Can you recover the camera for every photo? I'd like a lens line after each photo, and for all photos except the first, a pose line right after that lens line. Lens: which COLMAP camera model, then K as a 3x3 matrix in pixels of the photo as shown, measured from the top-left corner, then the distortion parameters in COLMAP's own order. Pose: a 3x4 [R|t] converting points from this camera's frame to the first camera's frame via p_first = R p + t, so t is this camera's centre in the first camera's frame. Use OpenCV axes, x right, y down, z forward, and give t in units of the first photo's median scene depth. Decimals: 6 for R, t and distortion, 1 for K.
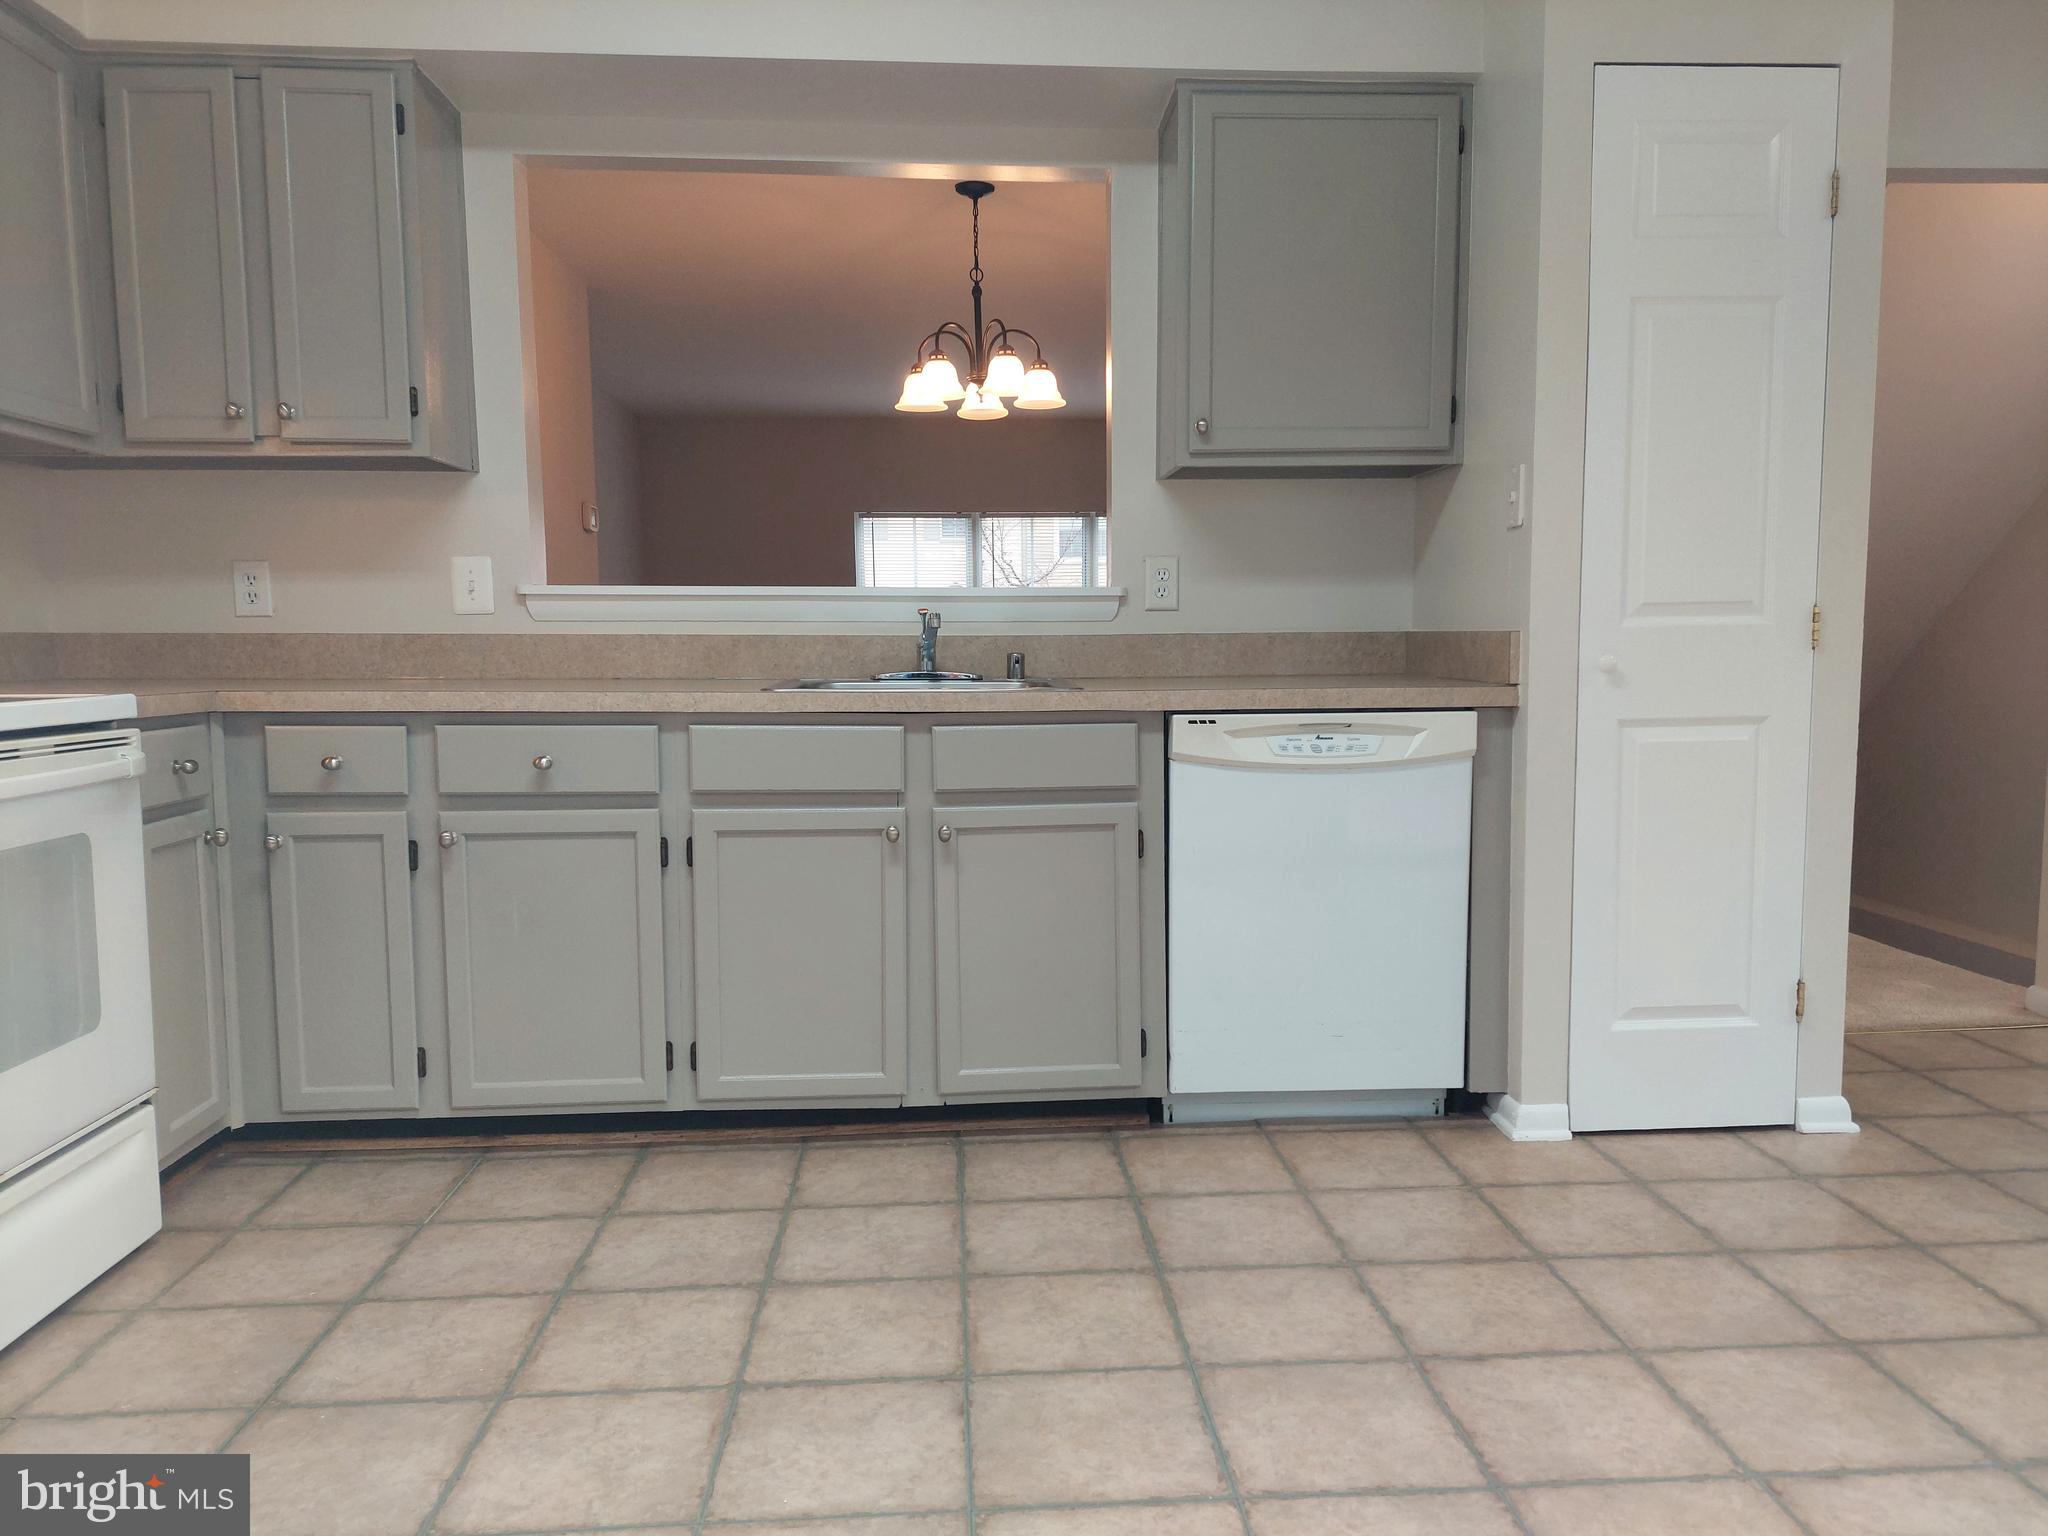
lens RADIAL K [[1461.8, 0, 1029.8], [0, 1461.8, 772.6], [0, 0, 1]] dist [0.077684, -0.078380]
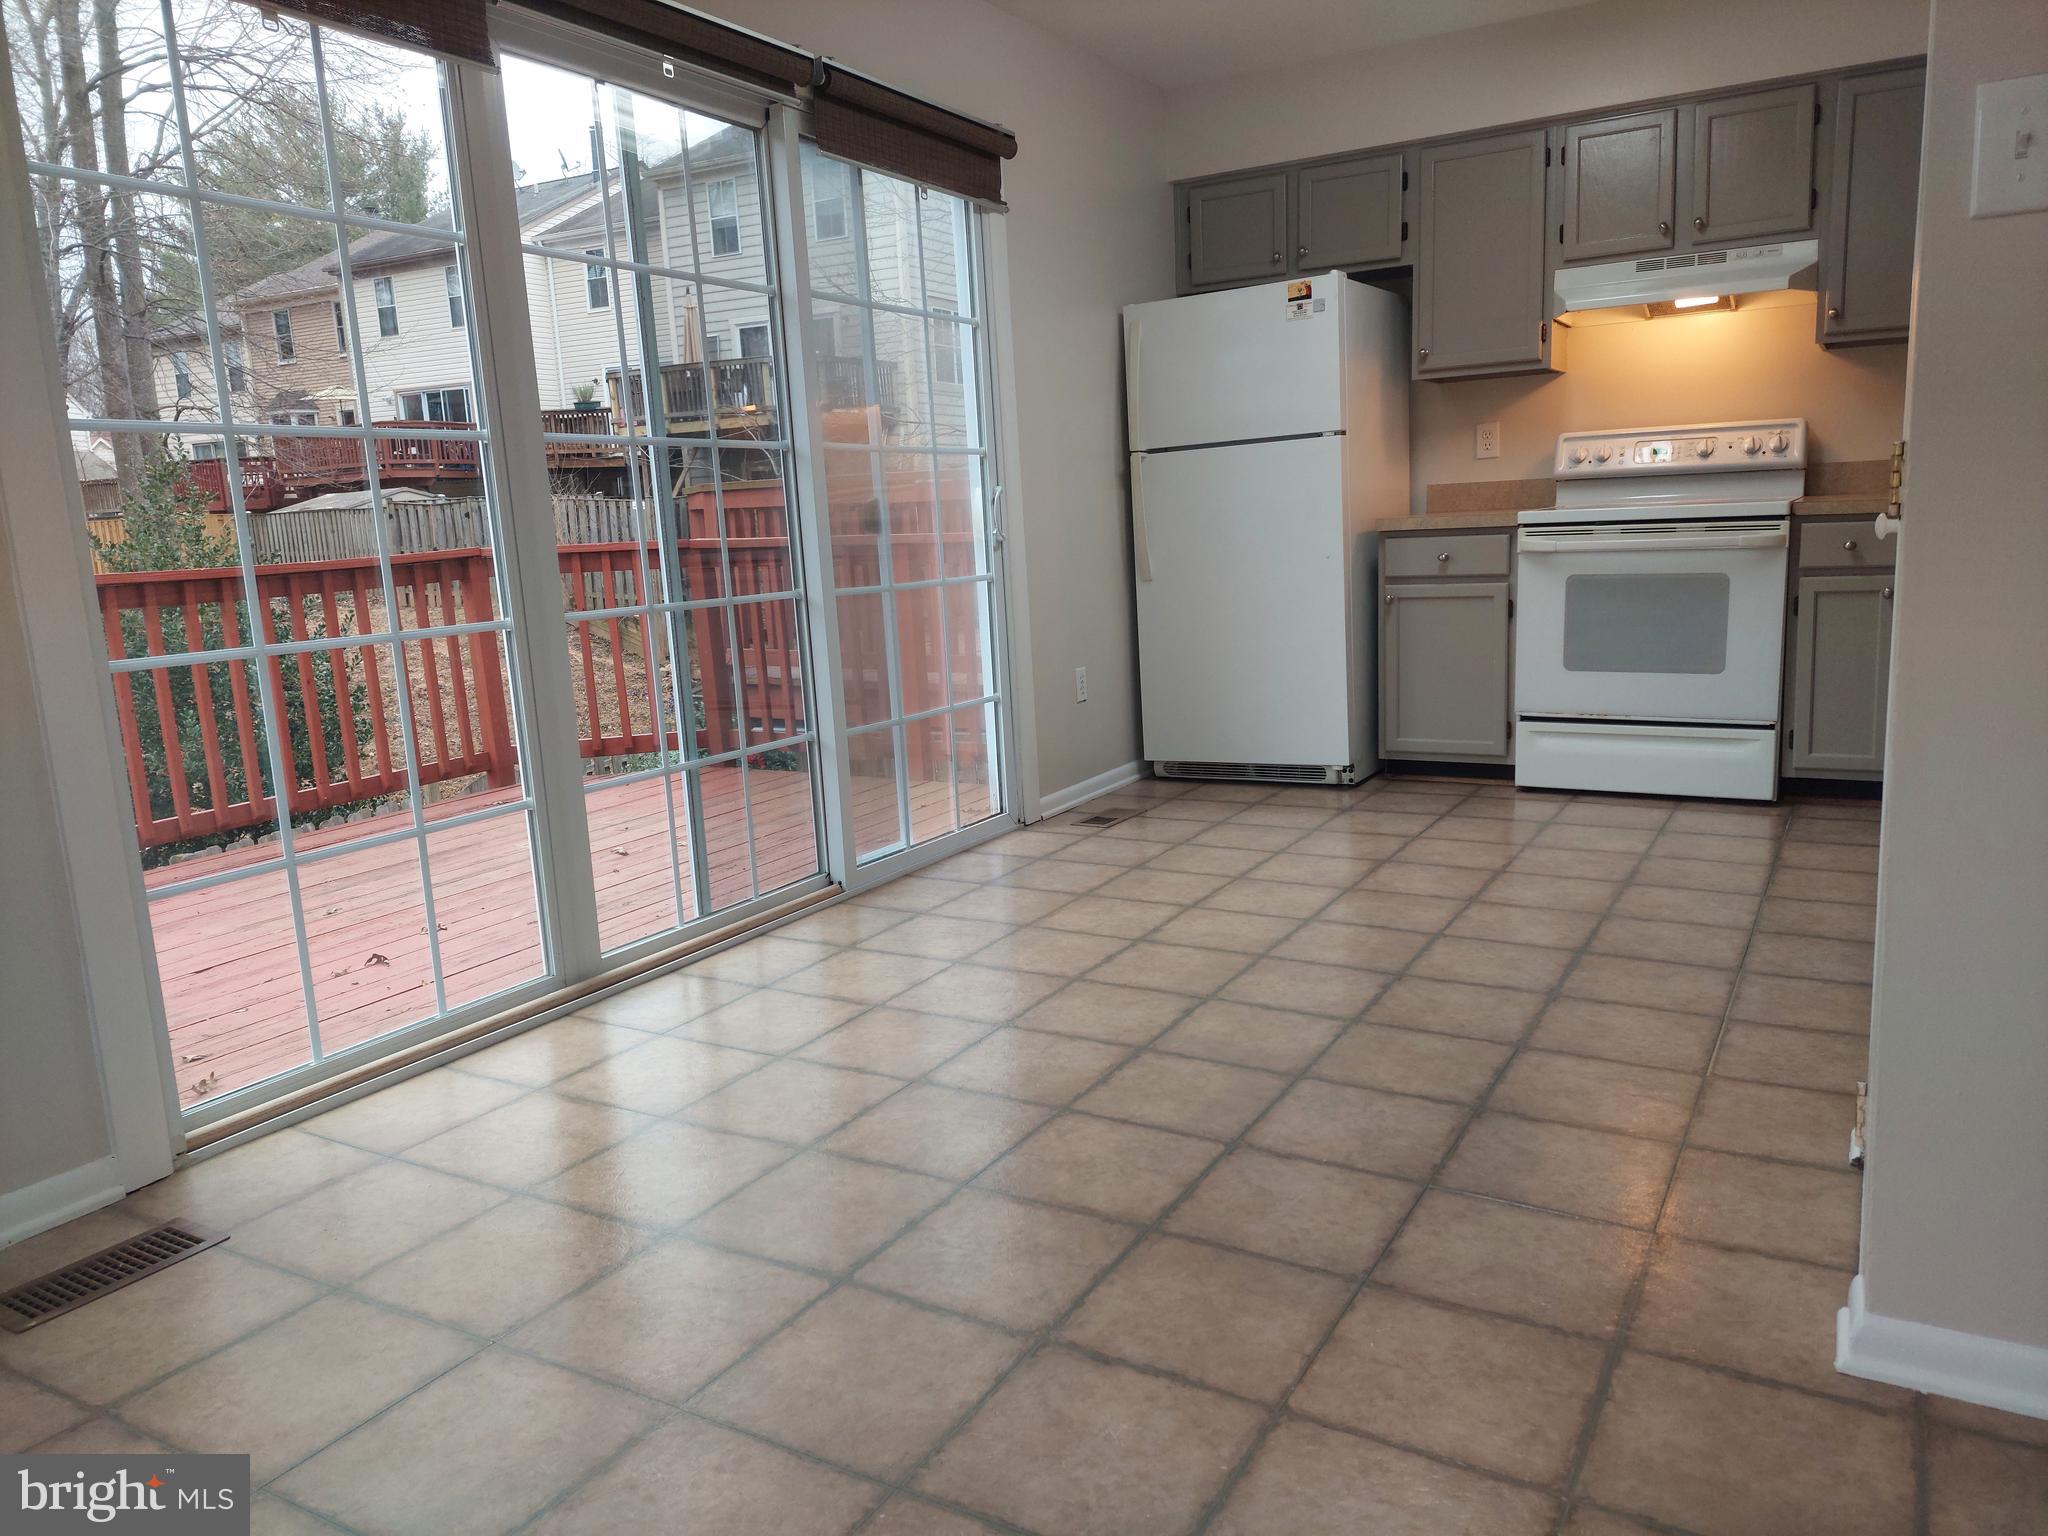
lens RADIAL K [[1461.8, 0, 1029.8], [0, 1461.8, 772.6], [0, 0, 1]] dist [0.077684, -0.078380]
pose [[-0.556911, 0.183875, -0.809963, 1.275308], [-0.028317, 0.970416, 0.239771, -0.123969], [0.830089, 0.156467, -0.535229, 1.119127]]
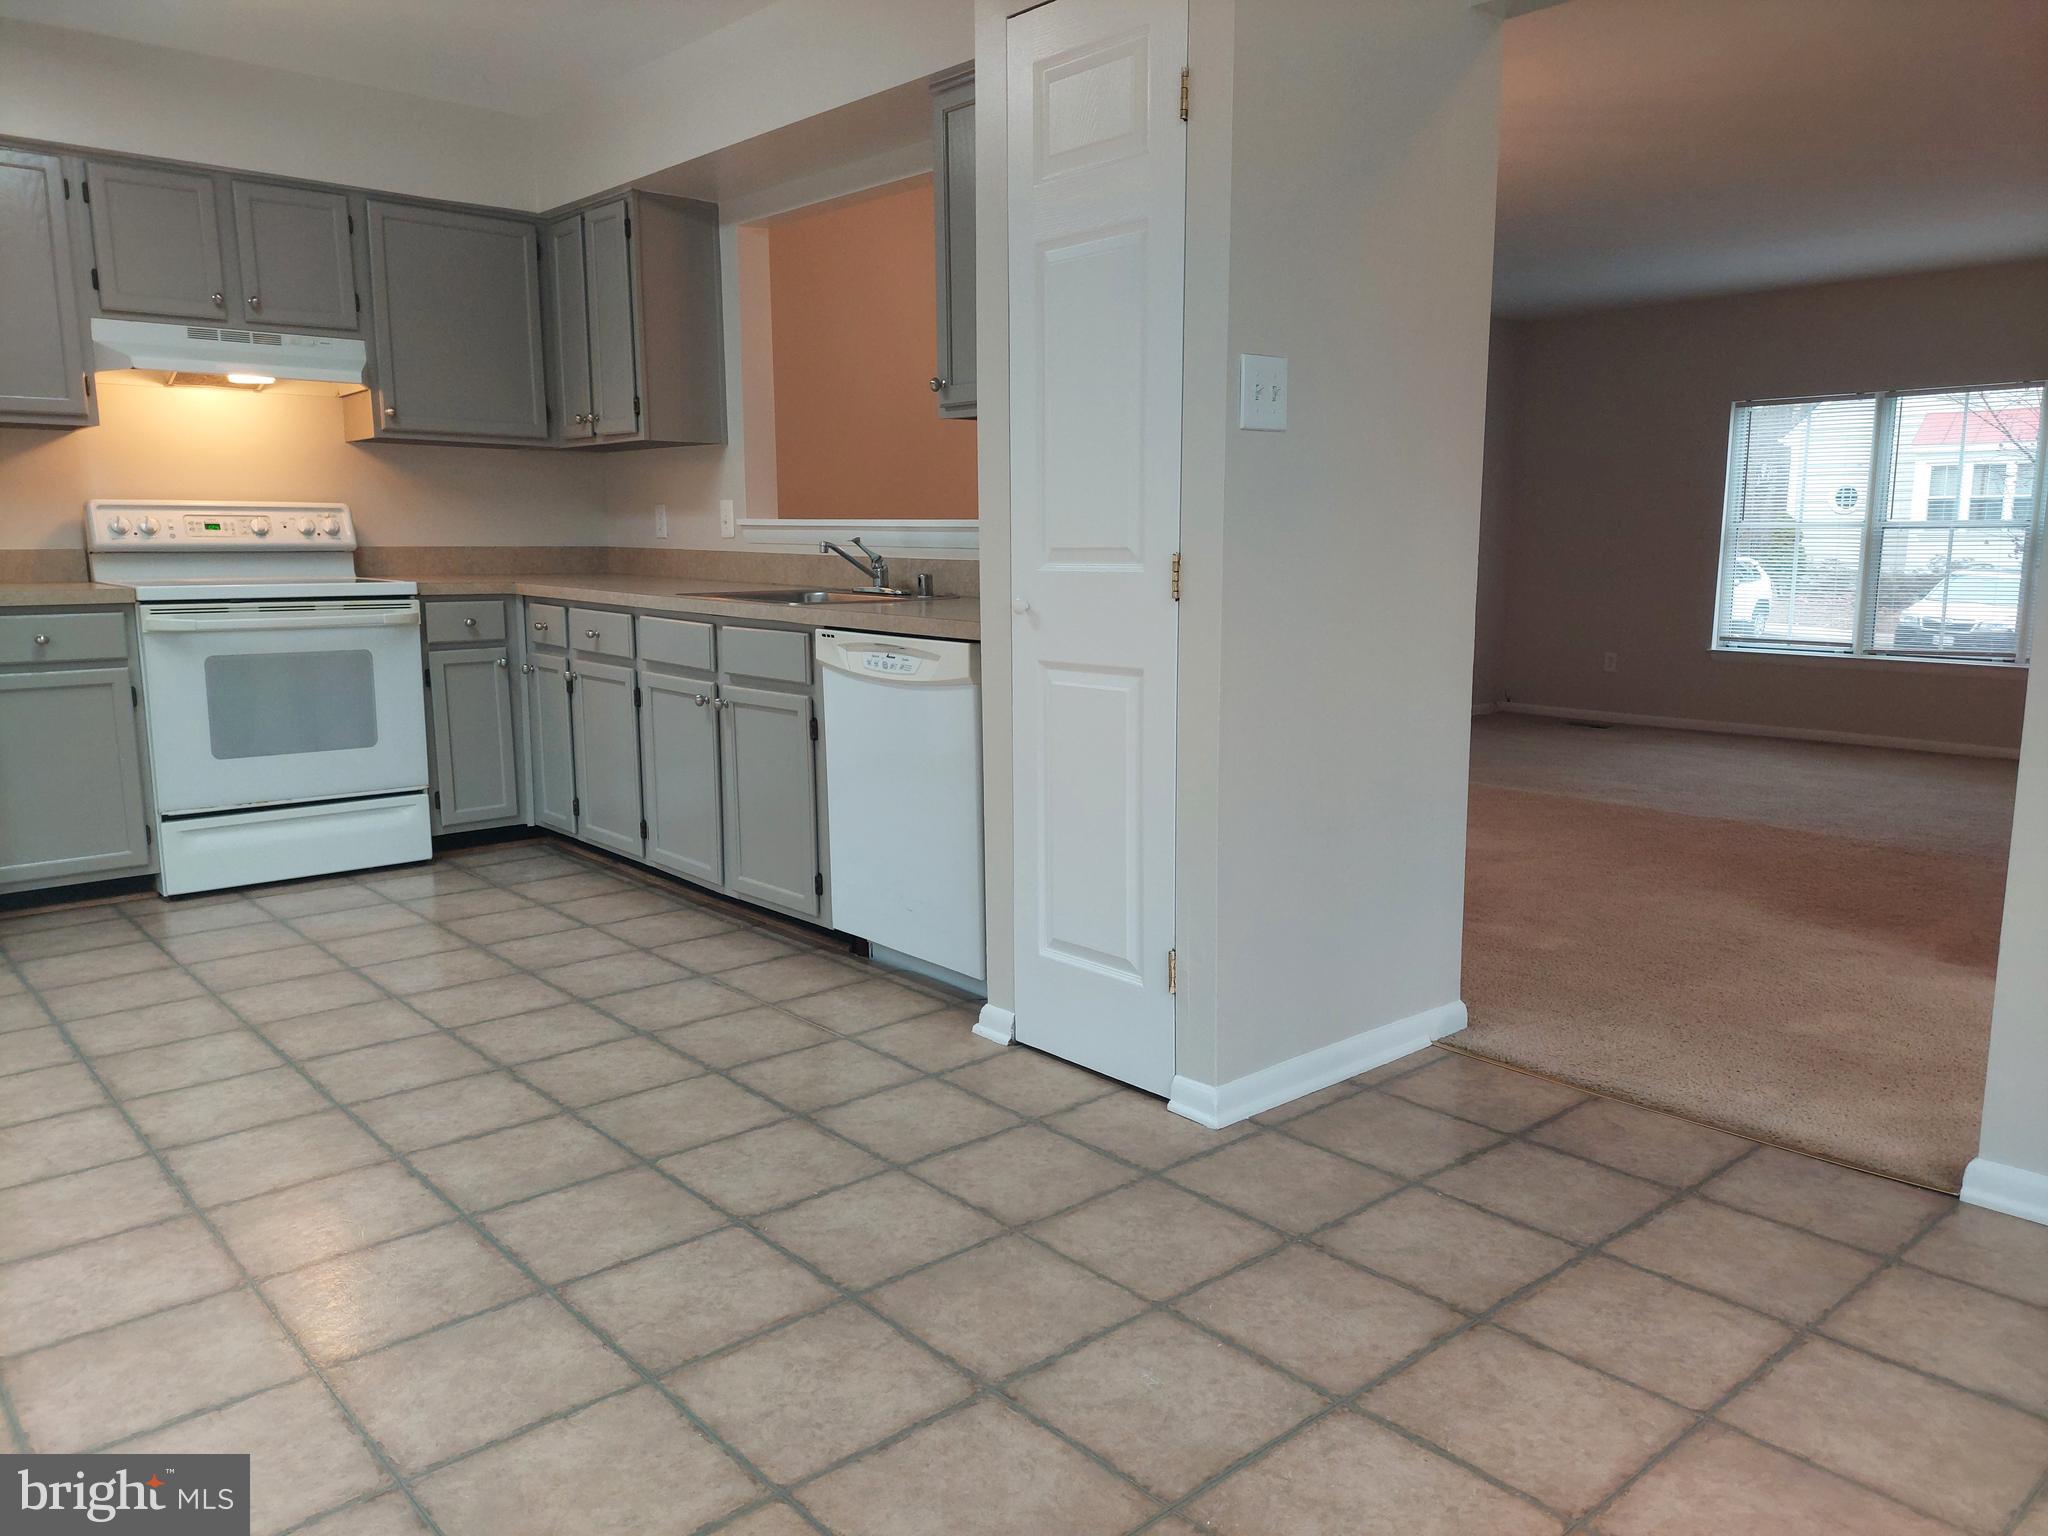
lens RADIAL K [[1461.8, 0, 1029.8], [0, 1461.8, 772.6], [0, 0, 1]] dist [0.077684, -0.078380]
pose [[0.613775, 0.136471, -0.777597, 1.284202], [-0.079590, 0.990624, 0.111036, -0.075937], [0.785459, -0.006262, 0.618882, 0.384970]]
